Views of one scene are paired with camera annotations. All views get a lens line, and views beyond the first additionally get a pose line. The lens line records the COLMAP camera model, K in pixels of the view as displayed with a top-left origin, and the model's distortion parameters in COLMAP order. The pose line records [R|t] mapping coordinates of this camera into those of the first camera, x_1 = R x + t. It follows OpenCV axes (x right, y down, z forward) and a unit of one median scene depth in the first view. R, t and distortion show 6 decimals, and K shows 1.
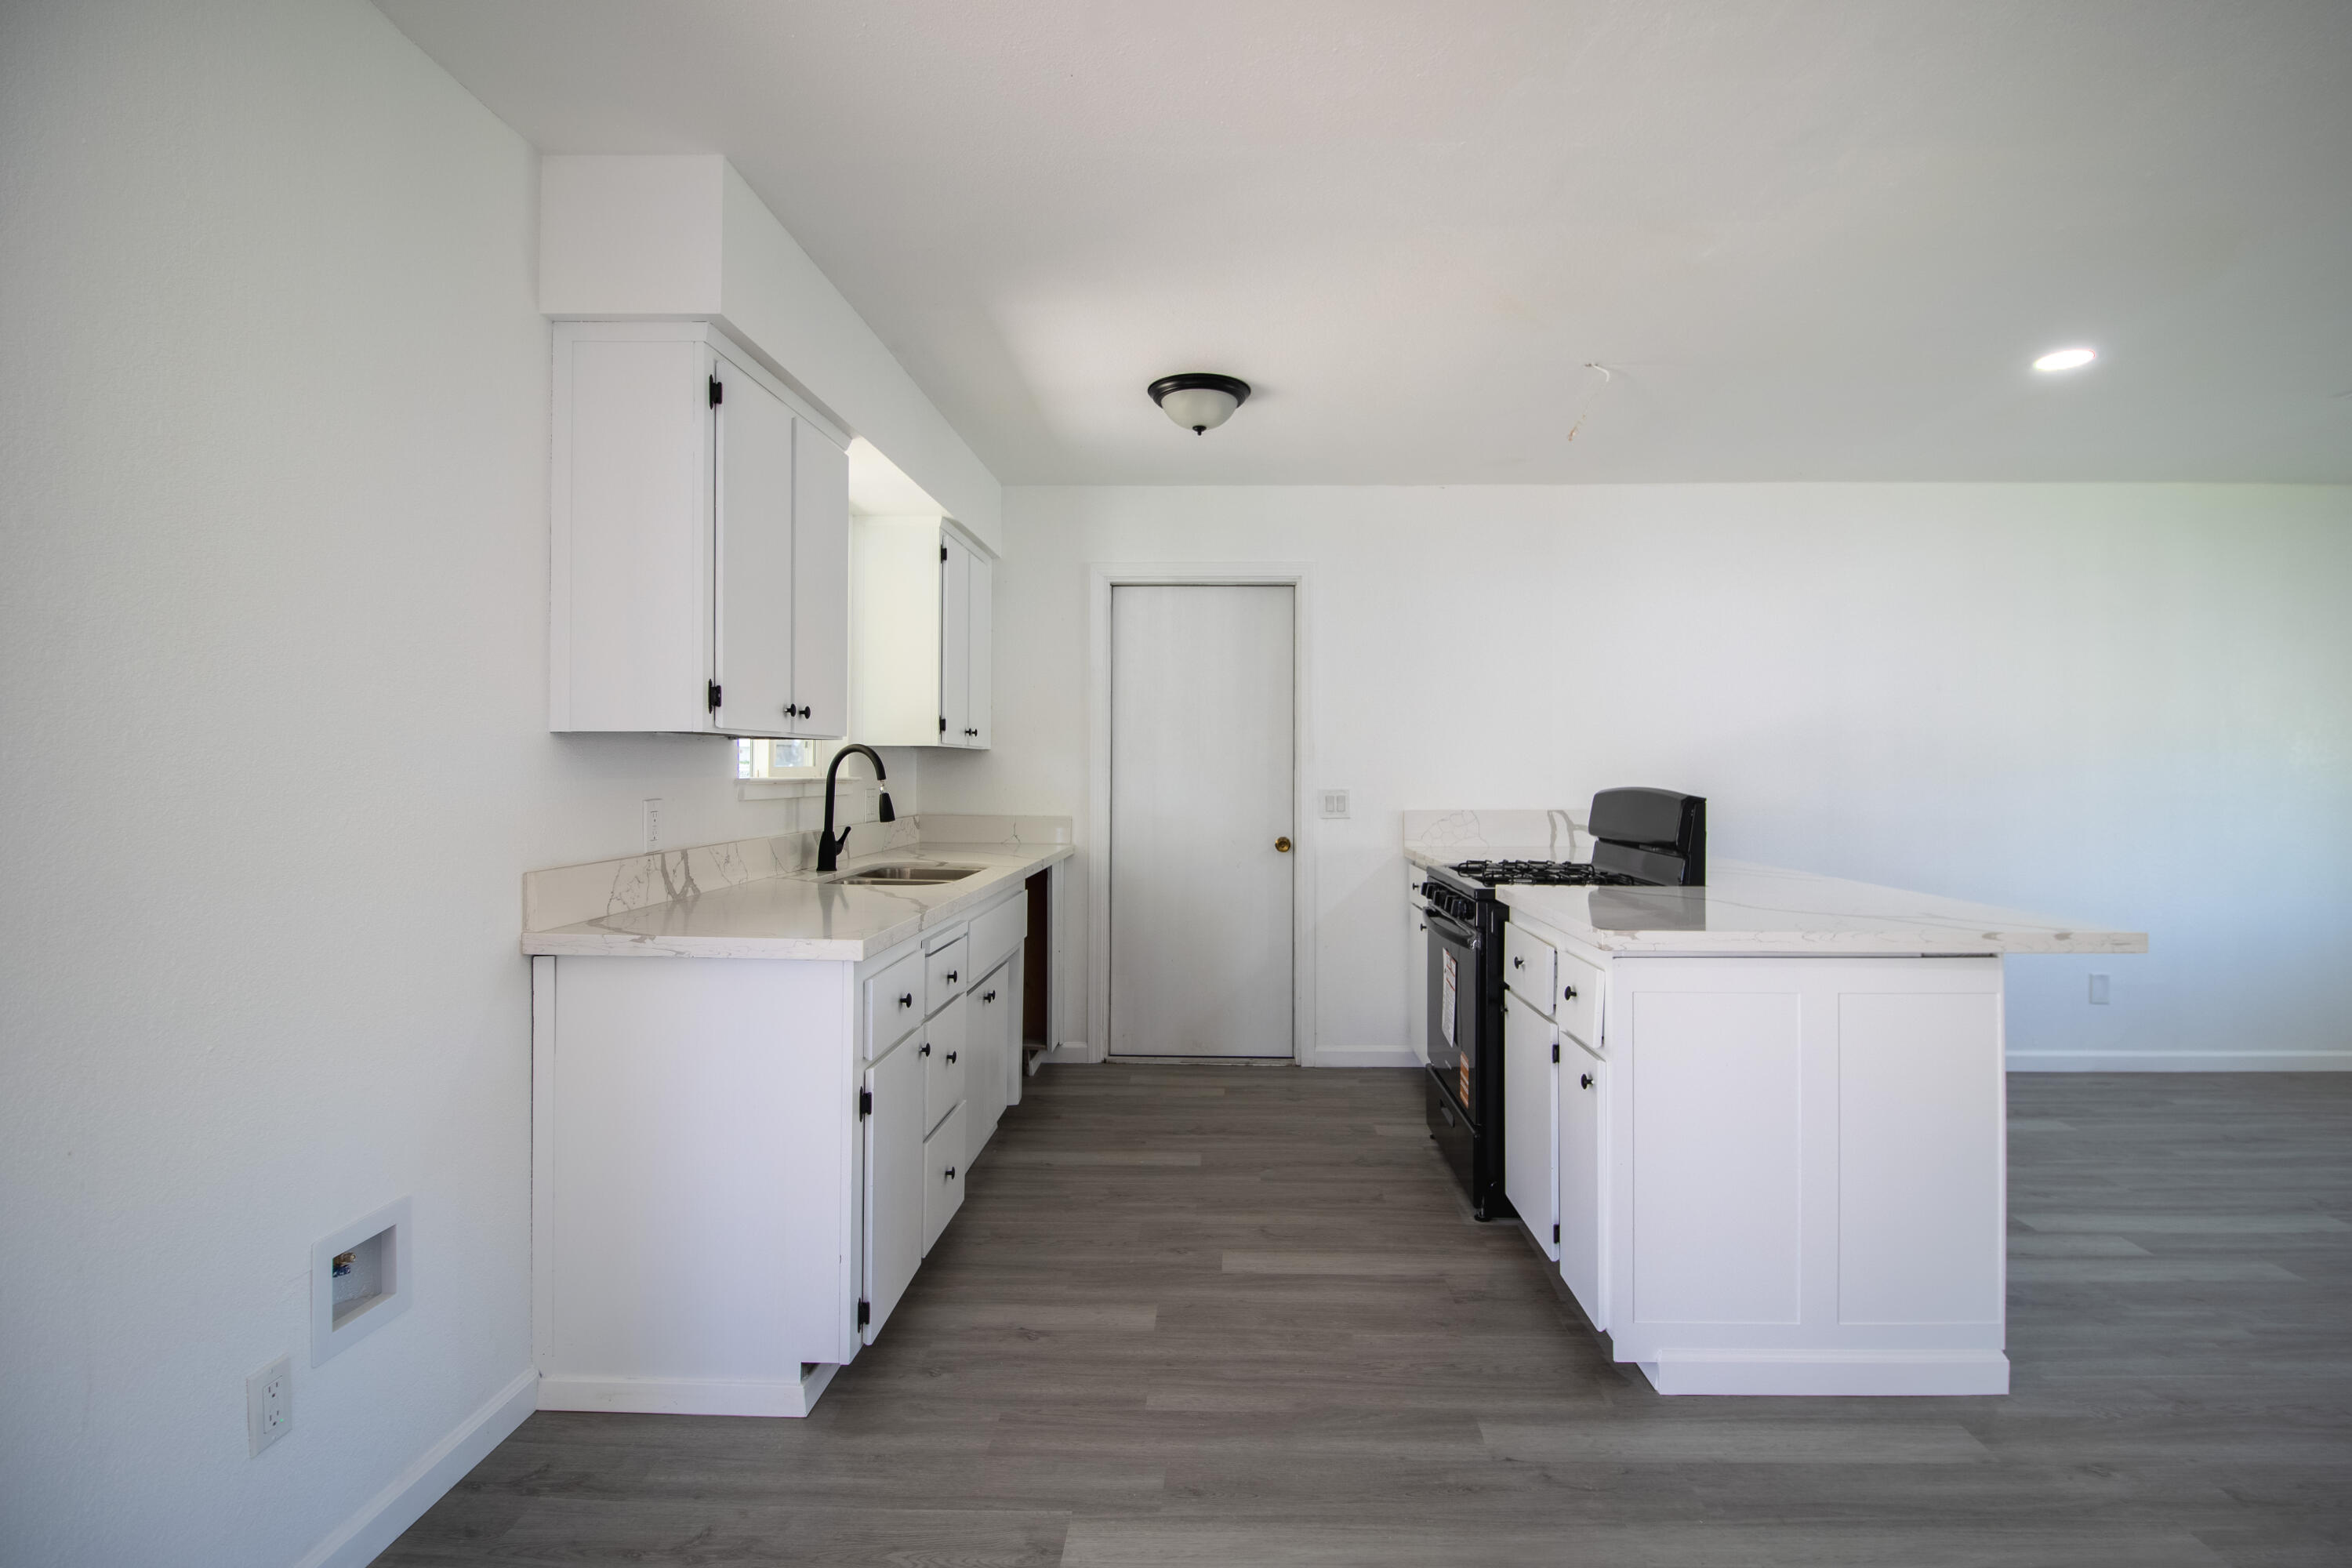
lens RADIAL K [[1139.4, 0, 1207.7], [0, 1139.4, 759.9], [0, 0, 1]] dist [0.001770, -0.014214]
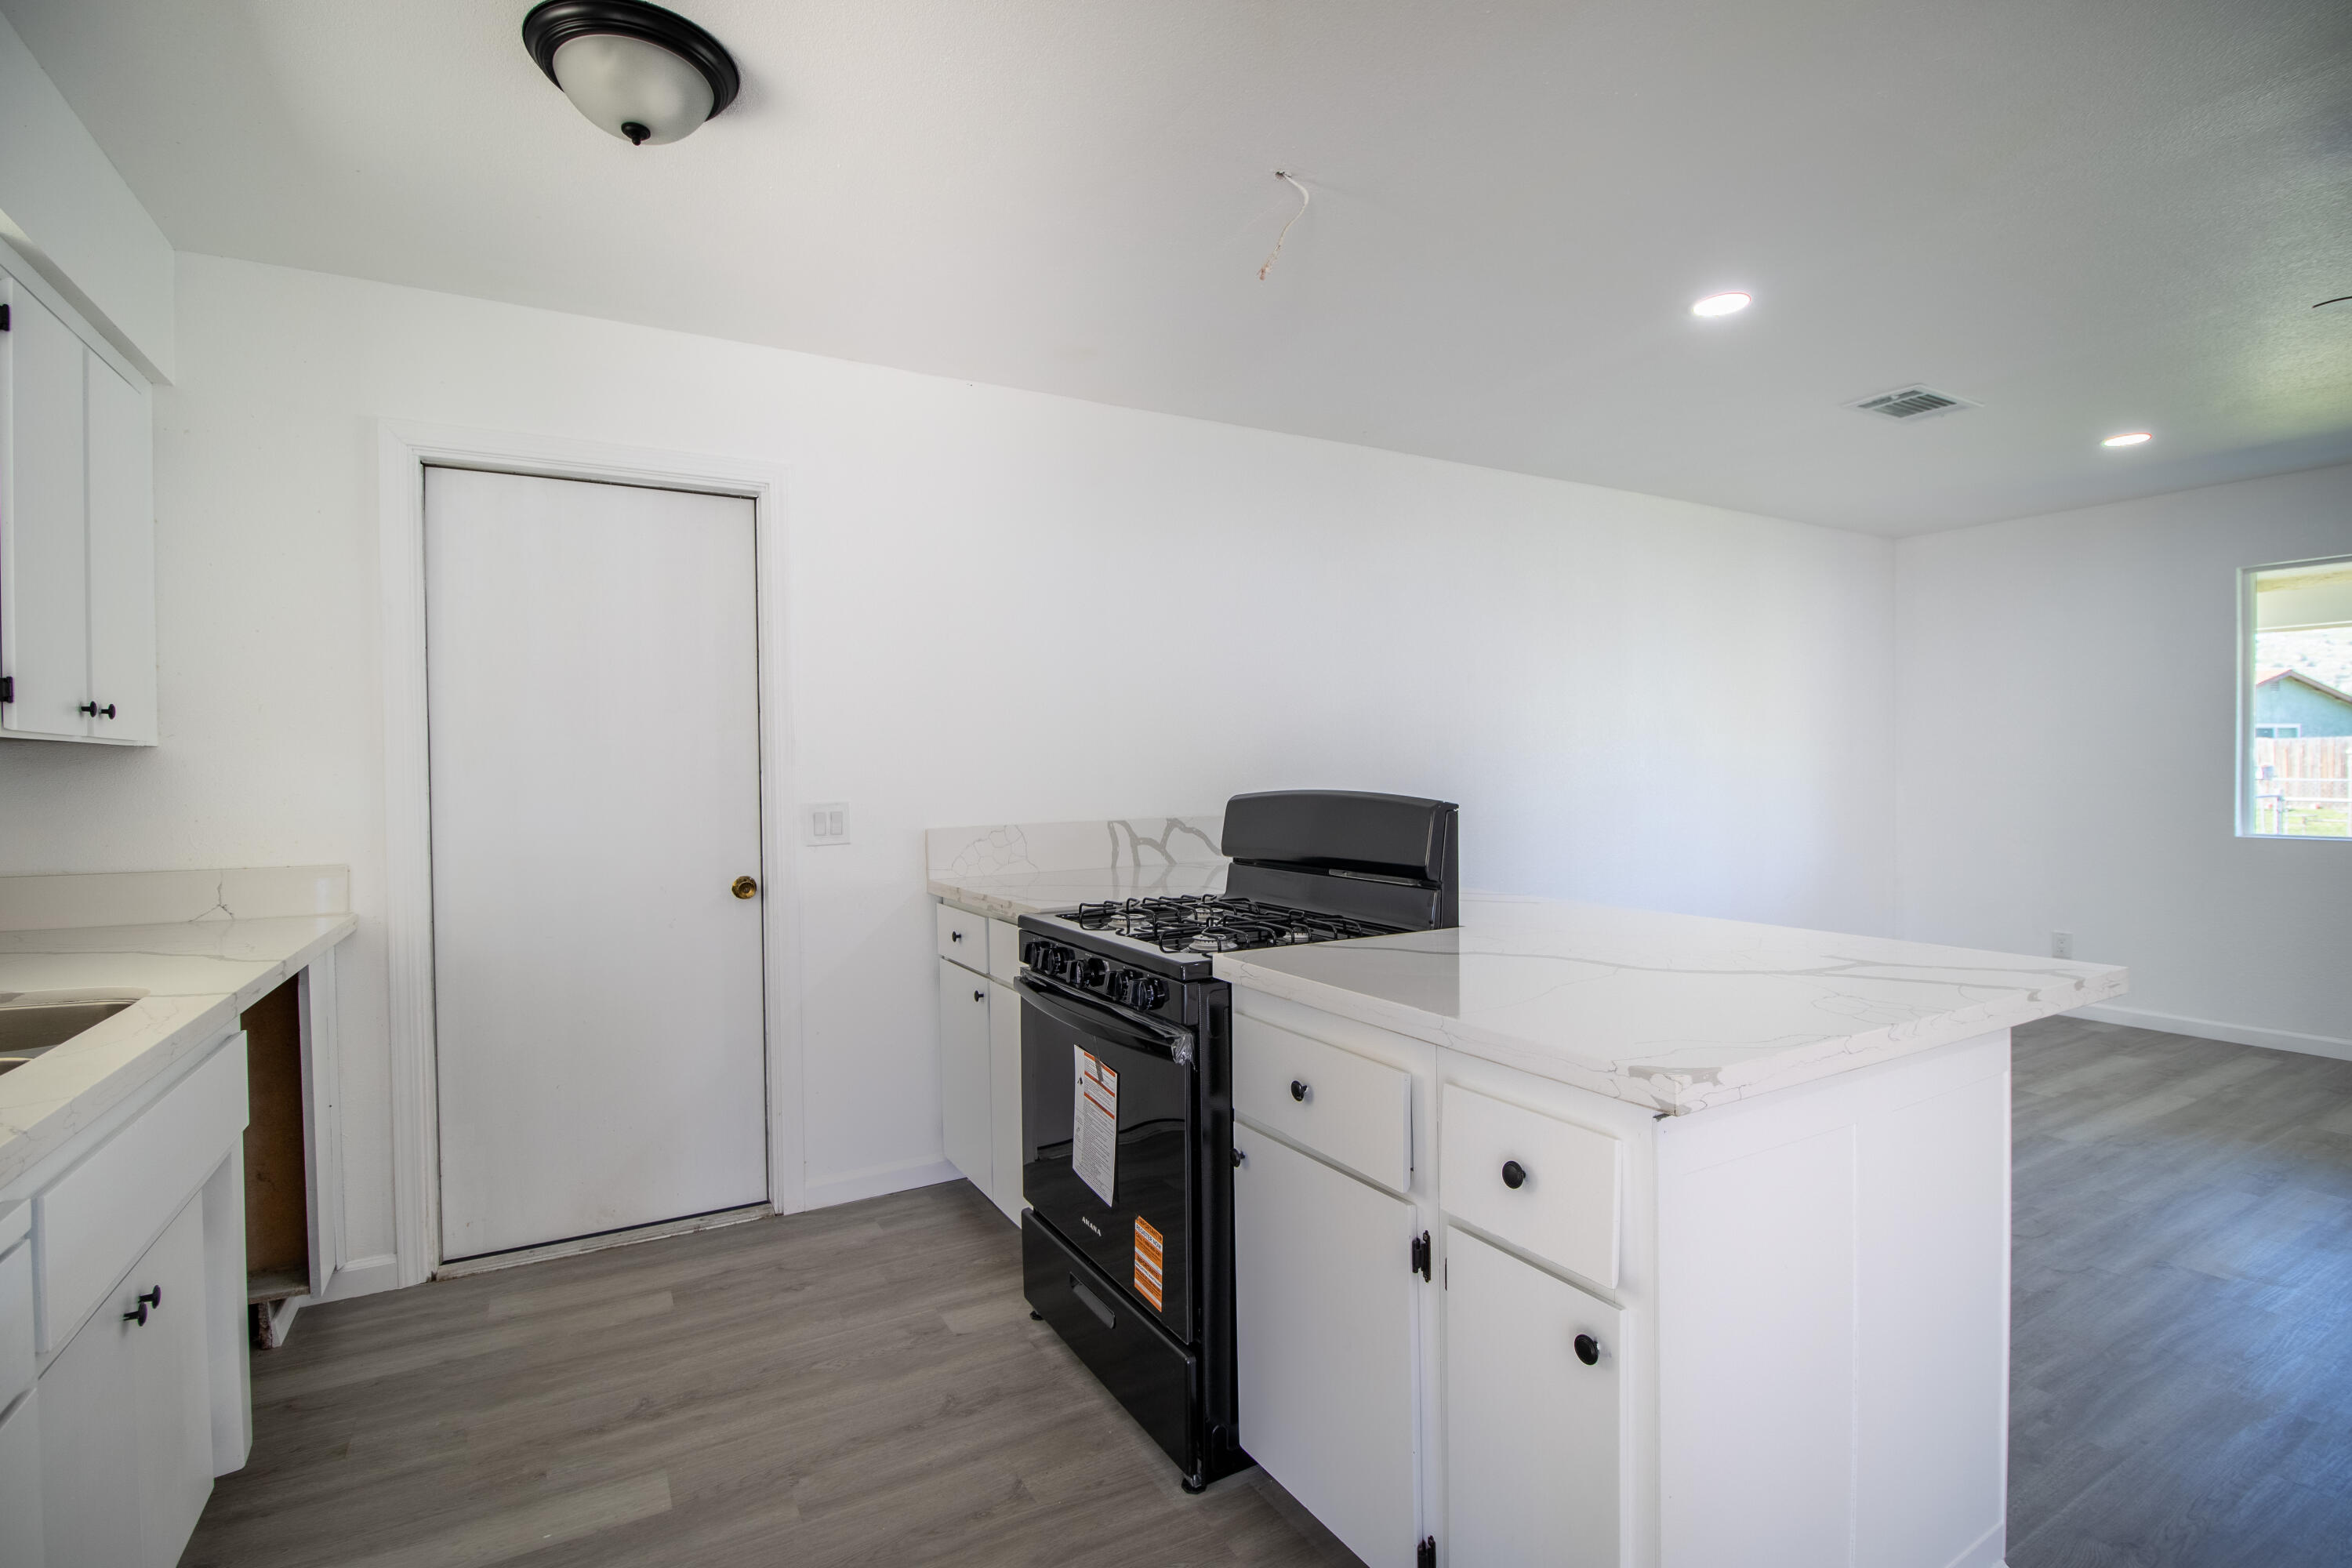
lens RADIAL K [[1093.3, 0, 1188.6], [0, 1093.3, 782.8], [0, 0, 1]] dist [0.001352, -0.014202]
pose [[0.855396, -0.020960, 0.517550, -0.057972], [0.011456, 0.999702, 0.021552, 0.003137], [-0.517848, -0.012506, 0.855381, 0.446899]]
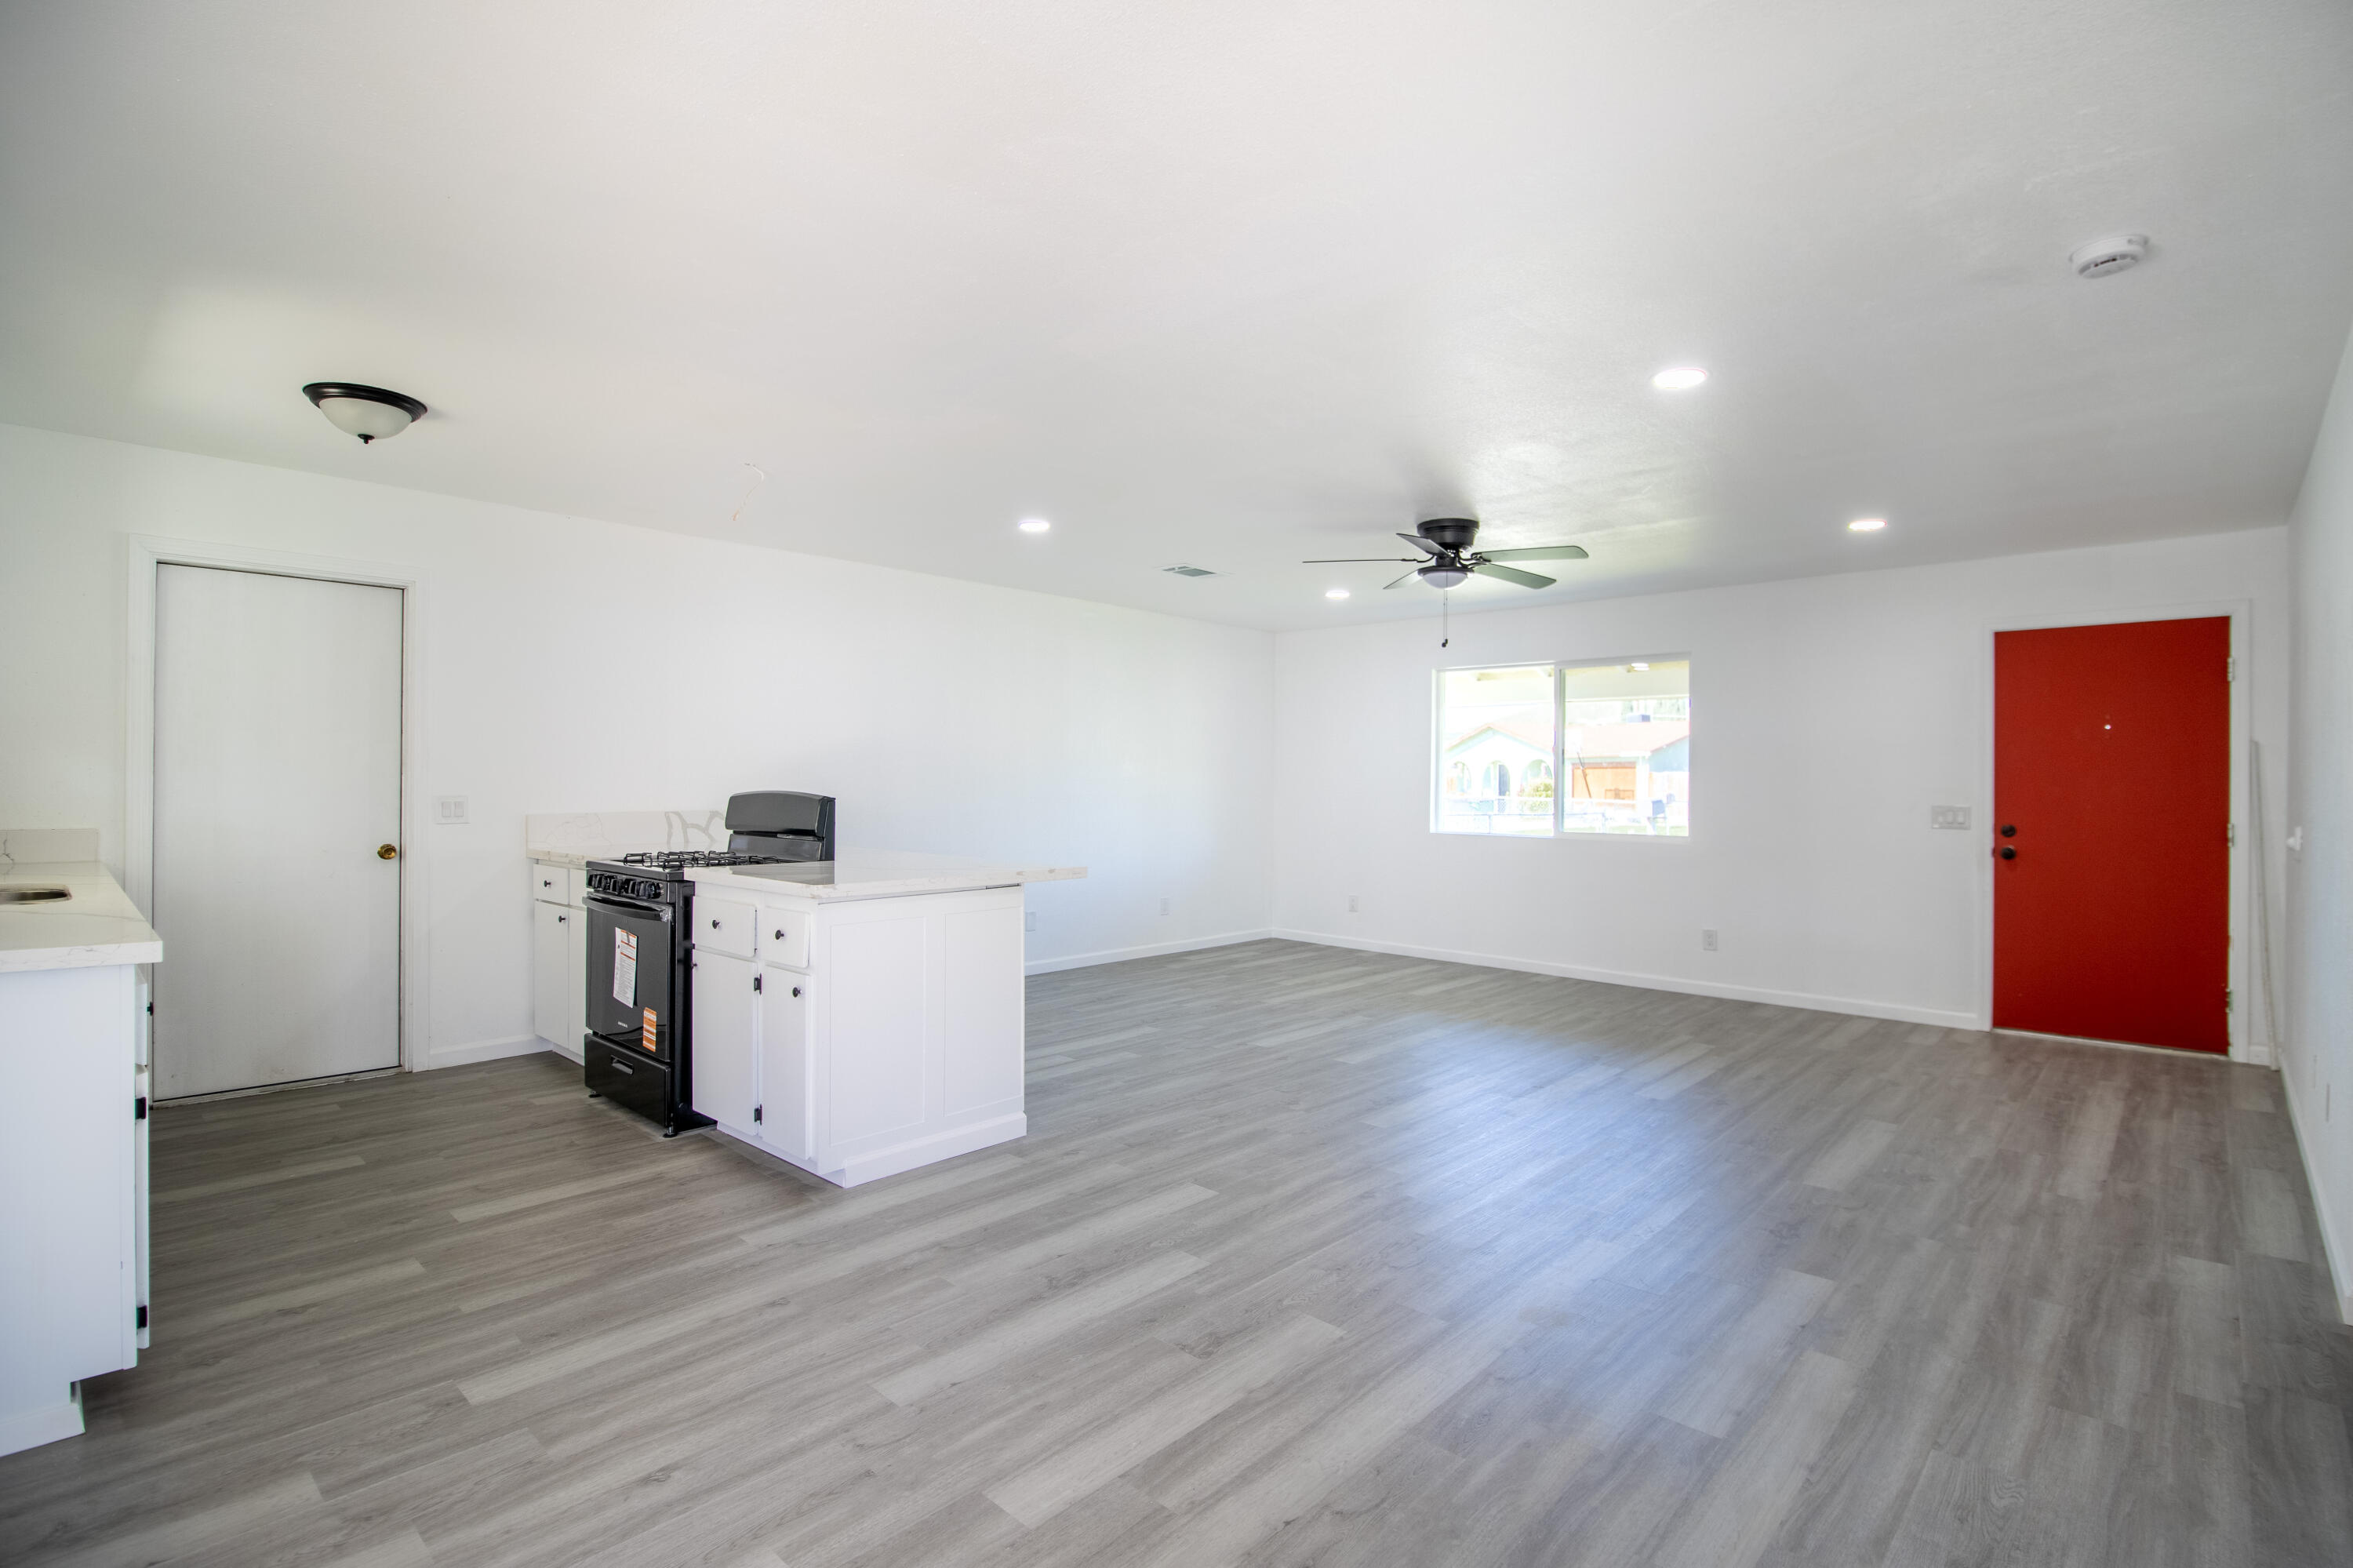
lens RADIAL K [[1104.3, 0, 1188.5], [0, 1104.3, 780.1], [0, 0, 1]] dist [0.002996, -0.014914]
pose [[0.661792, 0.003030, 0.749682, -0.263937], [-0.010896, 0.999925, 0.005577, -0.000429], [-0.749609, -0.011860, 0.661775, -0.202567]]
